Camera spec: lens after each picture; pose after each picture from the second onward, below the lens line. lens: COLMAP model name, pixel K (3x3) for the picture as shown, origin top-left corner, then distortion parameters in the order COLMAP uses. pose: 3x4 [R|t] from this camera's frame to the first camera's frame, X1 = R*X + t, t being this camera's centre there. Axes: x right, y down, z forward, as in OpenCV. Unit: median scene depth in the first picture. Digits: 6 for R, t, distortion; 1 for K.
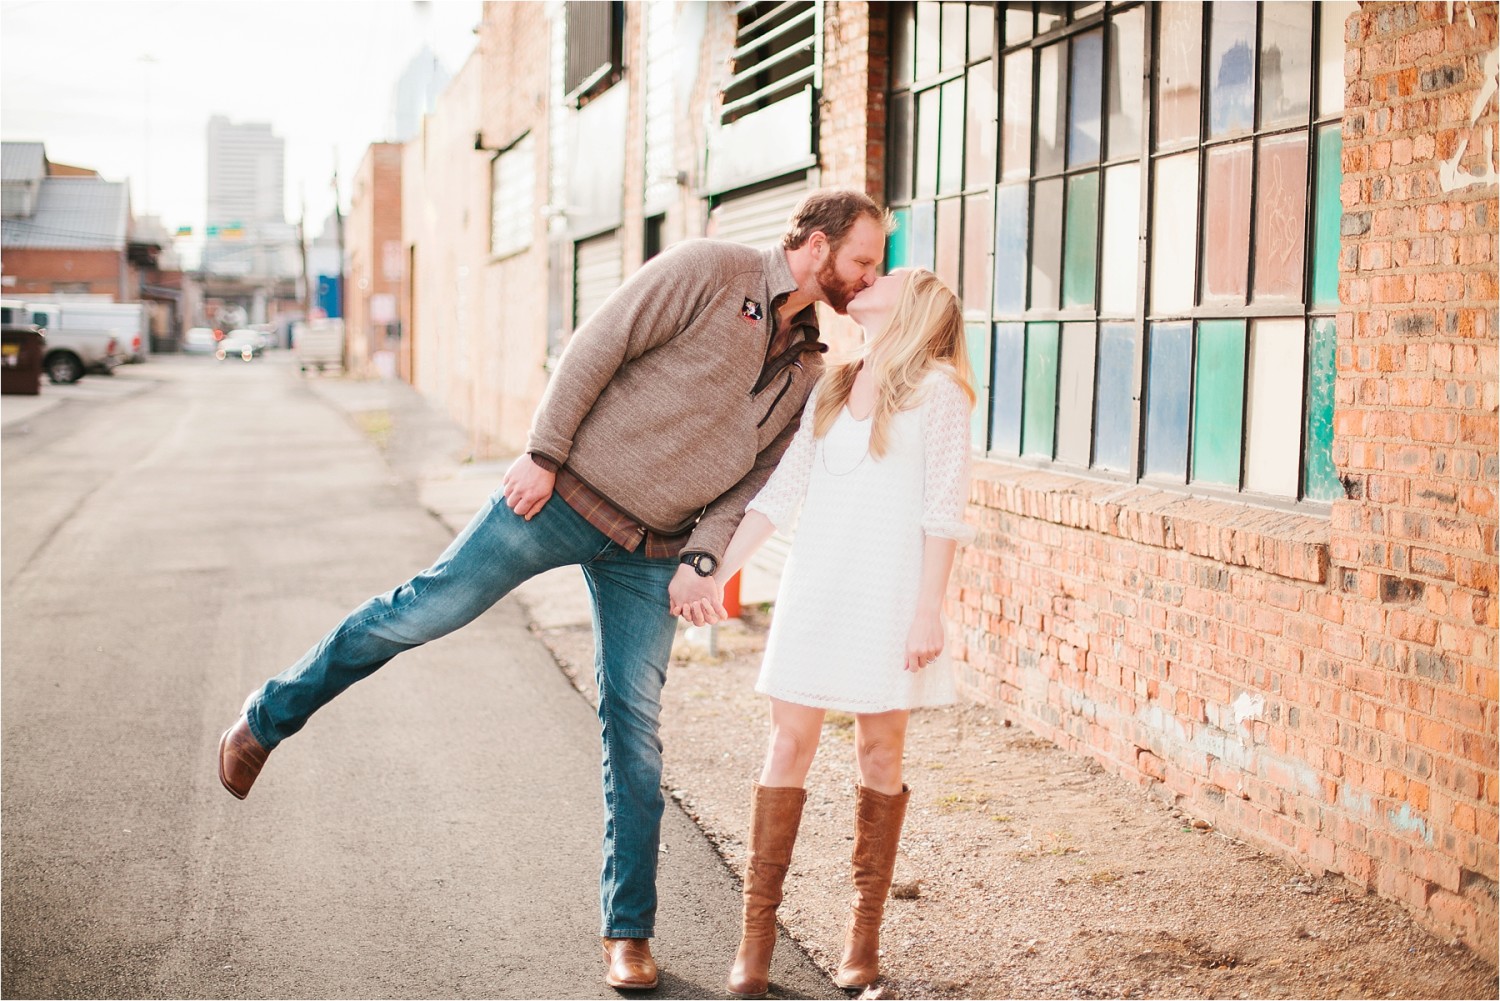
lens RADIAL K [[2189.5, 0, 747.1], [0, 2189.5, 511.4], [0, 0, 1]] dist [-0.124945, 0.000000]
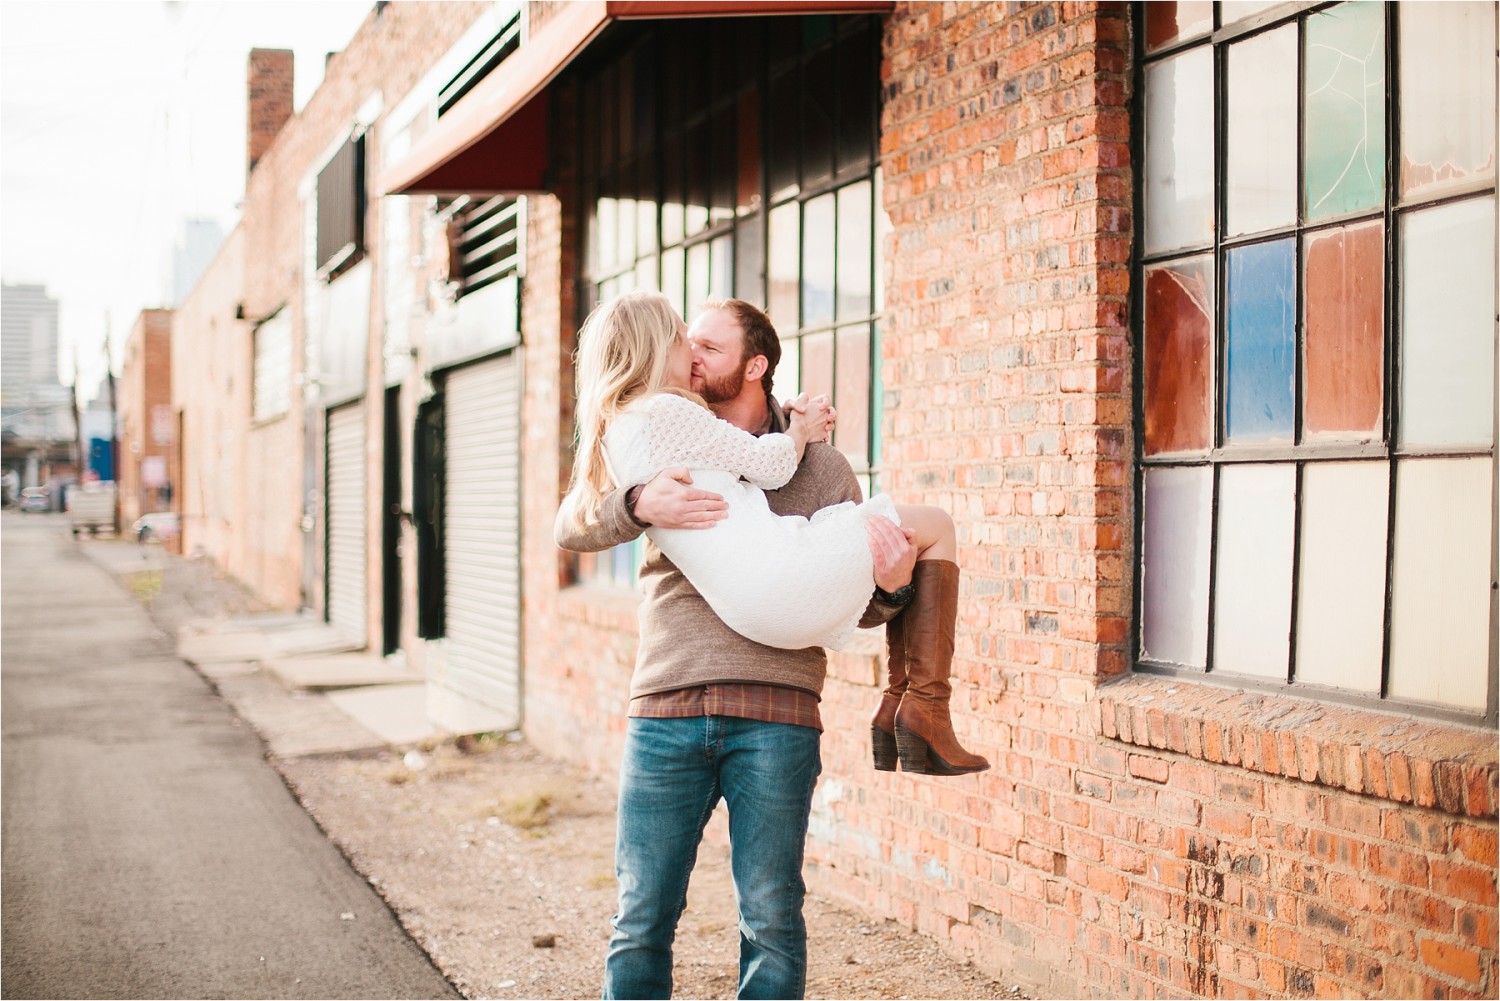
lens RADIAL K [[2189.5, 0, 782.3], [0, 2189.5, 548.2], [0, 0, 1]] dist [-0.124945, 0.000000]
pose [[0.993467, -0.009337, 0.113737, 0.059666], [0.015700, 0.998353, -0.055184, 0.019630], [-0.113035, 0.056609, 0.991977, -0.213661]]
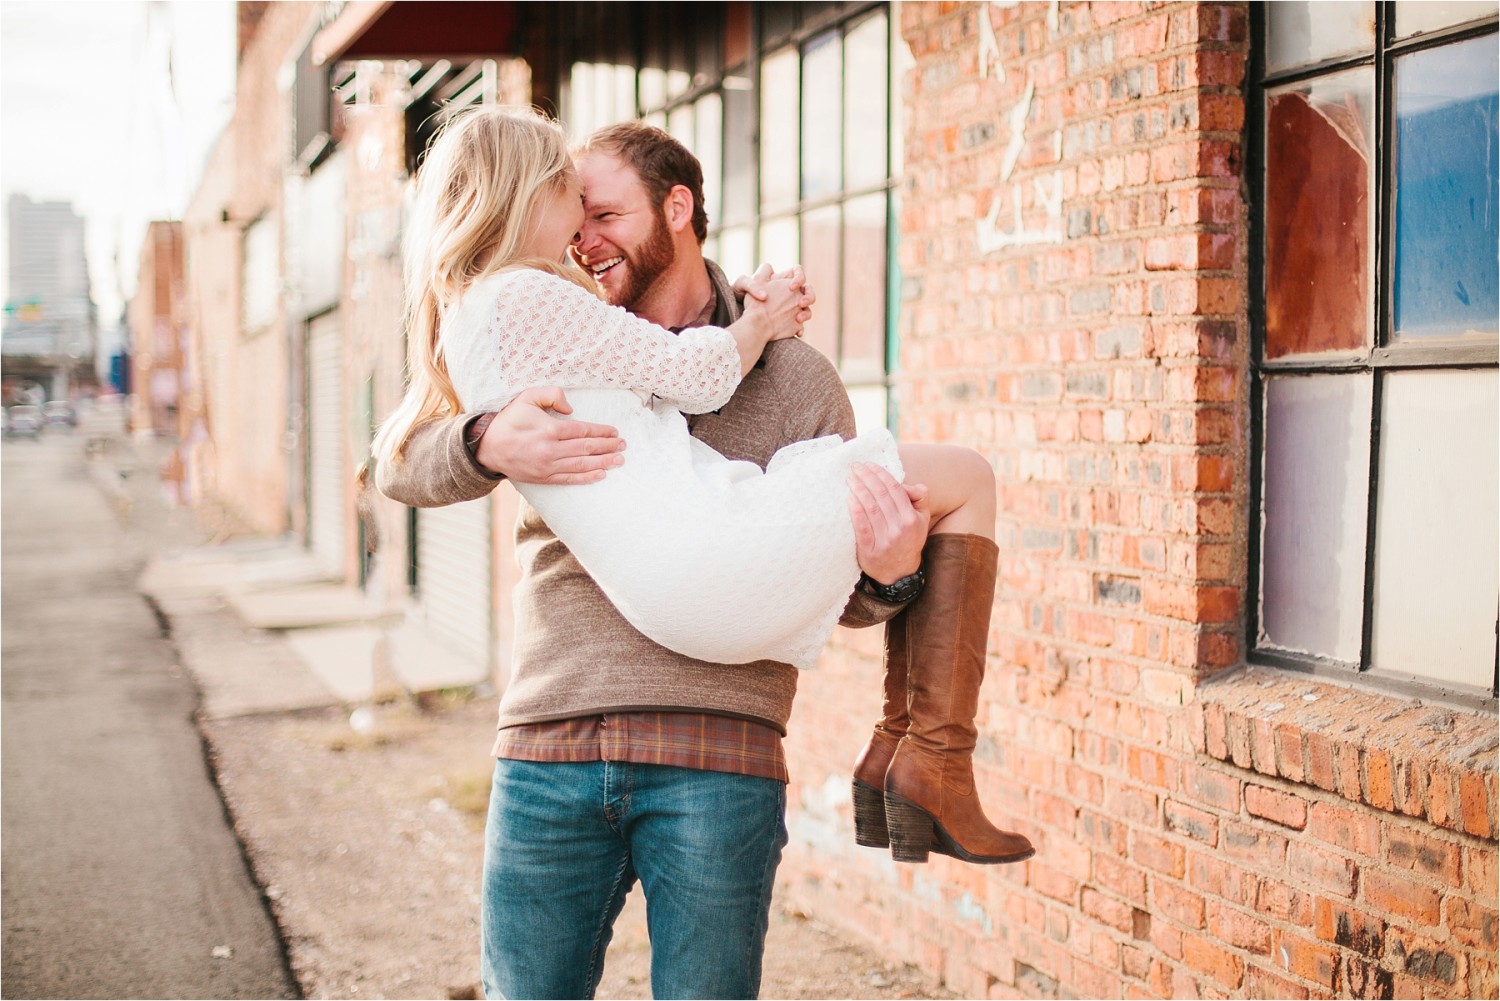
lens RADIAL K [[2189.5, 0, 807.9], [0, 2189.5, 507.1], [0, 0, 1]] dist [-0.124945, 0.000000]
pose [[0.994005, -0.012433, 0.108629, 0.106715], [0.016352, 0.999244, -0.035262, -0.001414], [-0.108109, 0.036827, 0.993457, 0.035186]]
